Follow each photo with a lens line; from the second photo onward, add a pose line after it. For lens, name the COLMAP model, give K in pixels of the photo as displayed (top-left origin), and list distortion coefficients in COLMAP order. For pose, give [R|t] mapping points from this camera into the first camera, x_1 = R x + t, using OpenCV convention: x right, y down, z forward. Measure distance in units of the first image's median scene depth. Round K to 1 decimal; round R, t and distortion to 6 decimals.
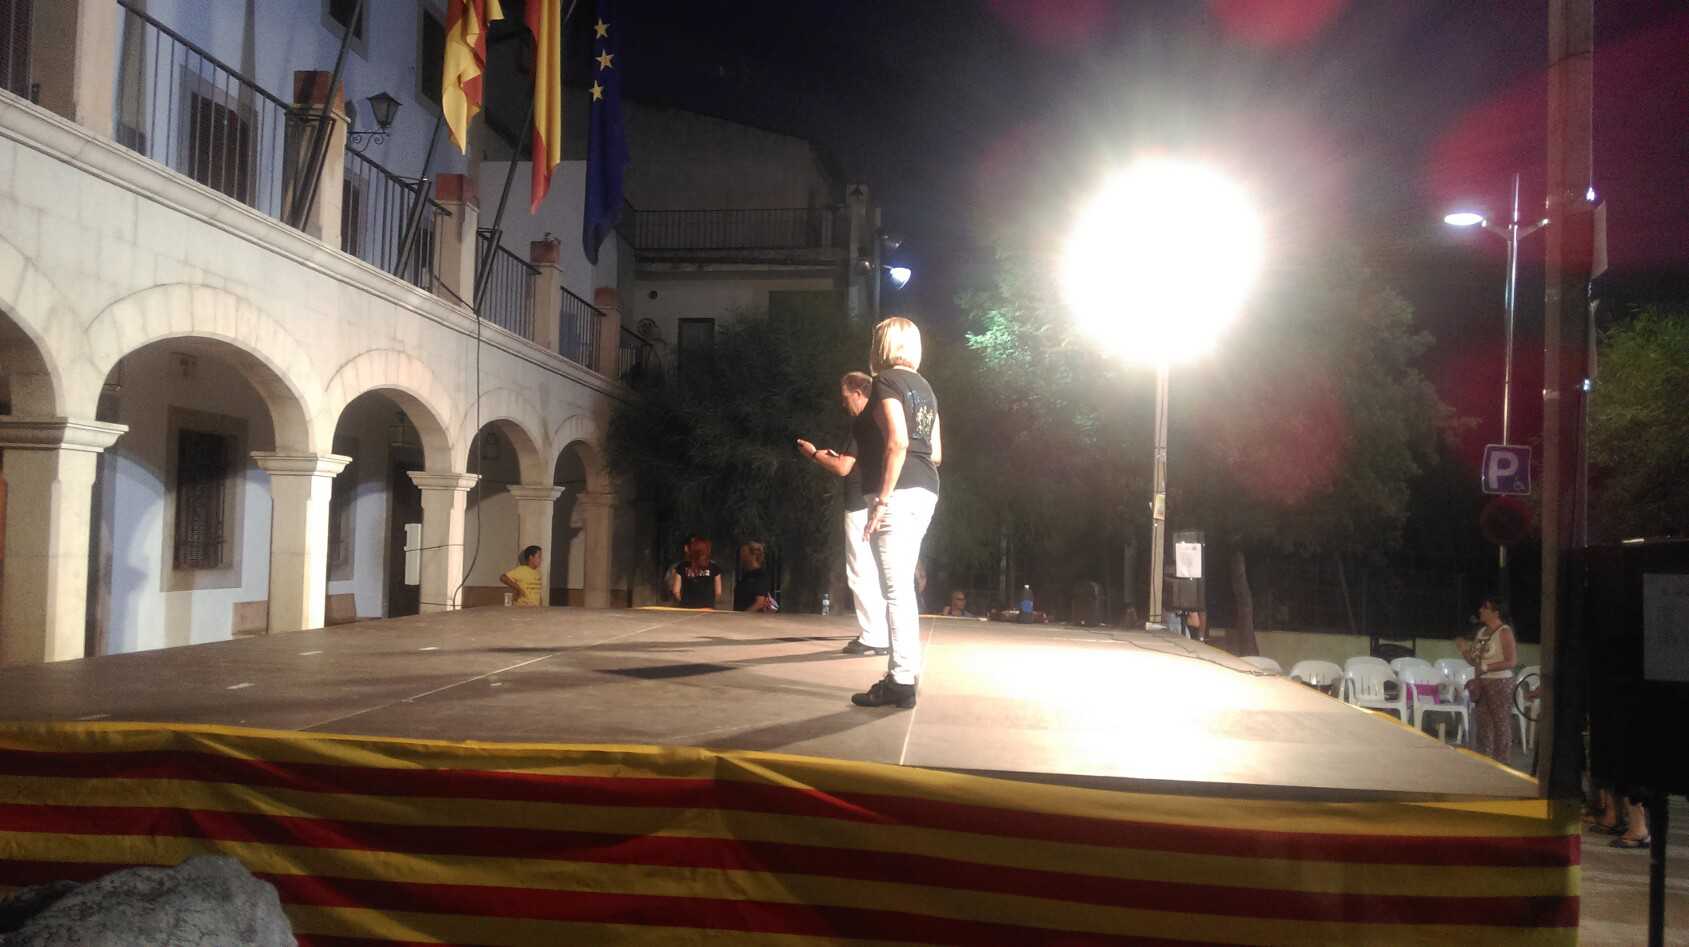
lens RADIAL K [[1380.7, 0, 844.5], [0, 1380.7, 473.5], [0, 0, 1]] dist [0.067578, 0.001015]
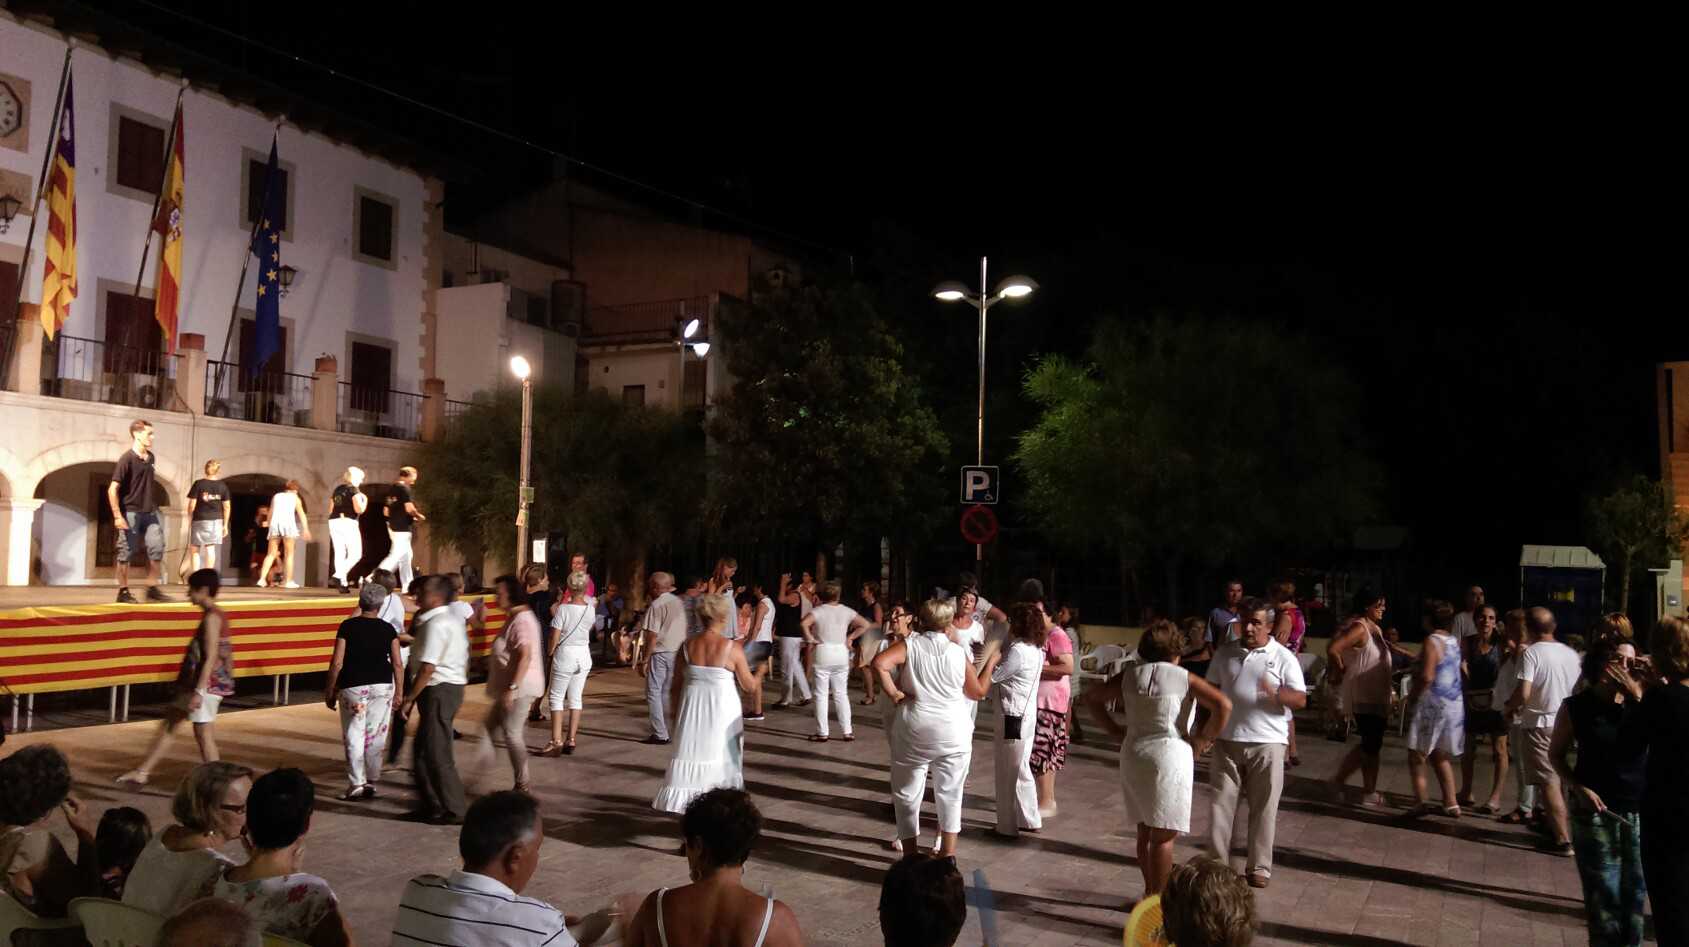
lens RADIAL K [[1382.5, 0, 844.5], [0, 1382.5, 473.5], [0, 0, 1]] dist [0.096720, -0.119432]
pose [[0.937386, -0.031693, -0.346847, 0.903258], [0.024202, 0.999371, -0.025911, 0.019218], [0.347450, 0.015894, 0.937564, -0.286219]]
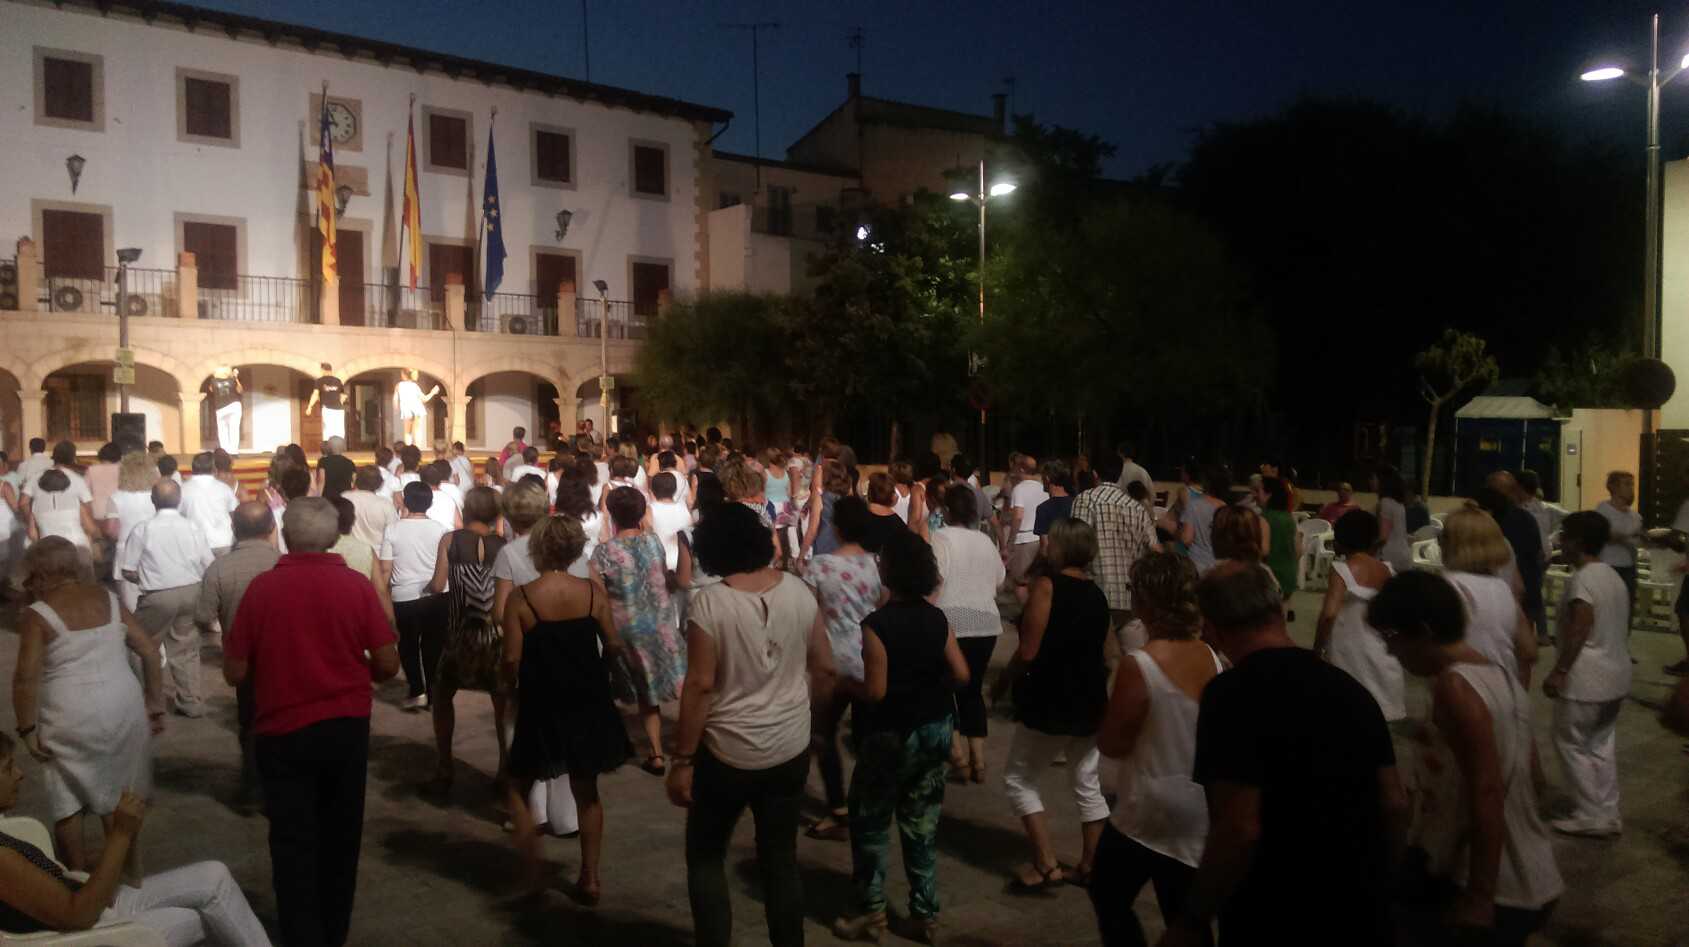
lens RADIAL K [[1380.7, 0, 844.5], [0, 1380.7, 473.5], [0, 0, 1]] dist [0.067578, 0.001015]
pose [[0.703669, -0.002915, -0.710522, 1.611273], [0.054656, 0.997251, 0.050038, 0.041365], [0.708422, -0.074045, 0.701894, -0.200184]]
